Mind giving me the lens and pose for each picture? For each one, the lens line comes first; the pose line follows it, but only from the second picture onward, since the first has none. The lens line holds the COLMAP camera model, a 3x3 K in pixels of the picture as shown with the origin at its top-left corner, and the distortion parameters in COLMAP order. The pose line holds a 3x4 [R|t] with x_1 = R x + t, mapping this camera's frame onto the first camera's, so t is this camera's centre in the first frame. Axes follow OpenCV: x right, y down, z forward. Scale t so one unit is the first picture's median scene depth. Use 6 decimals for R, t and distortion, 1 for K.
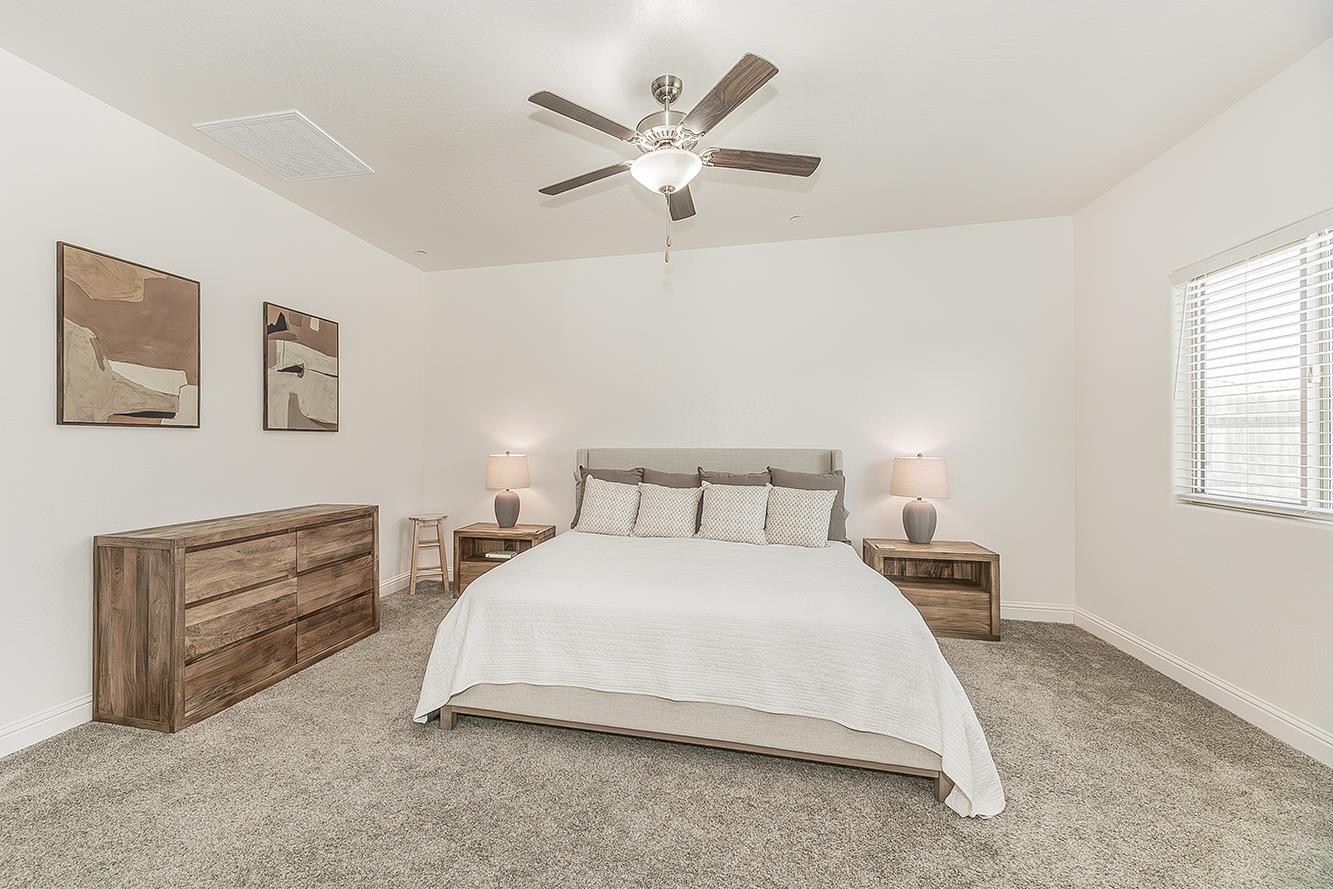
lens RADIAL K [[558.6, 0, 603.0], [0, 558.6, 441.7], [0, 0, 1]] dist [0.008629, -0.002627]
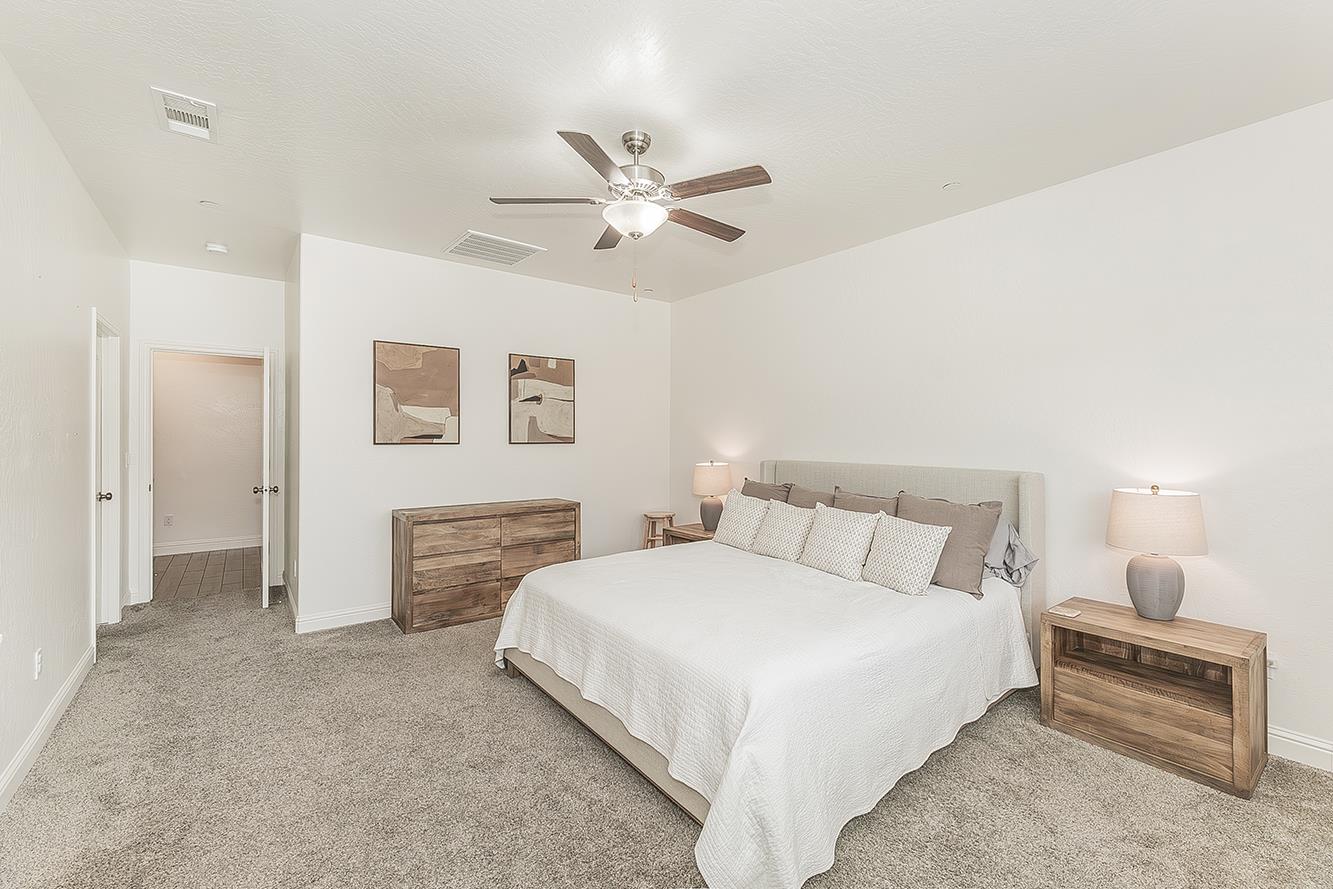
lens RADIAL K [[558.6, 0, 671.7], [0, 558.6, 436.6], [0, 0, 1]] dist [0.008629, -0.002627]
pose [[0.791561, 0.002575, -0.611085, 0.663357], [-0.001513, 0.999996, 0.002253, -0.048396], [0.611089, -0.000859, 0.791562, 0.145534]]
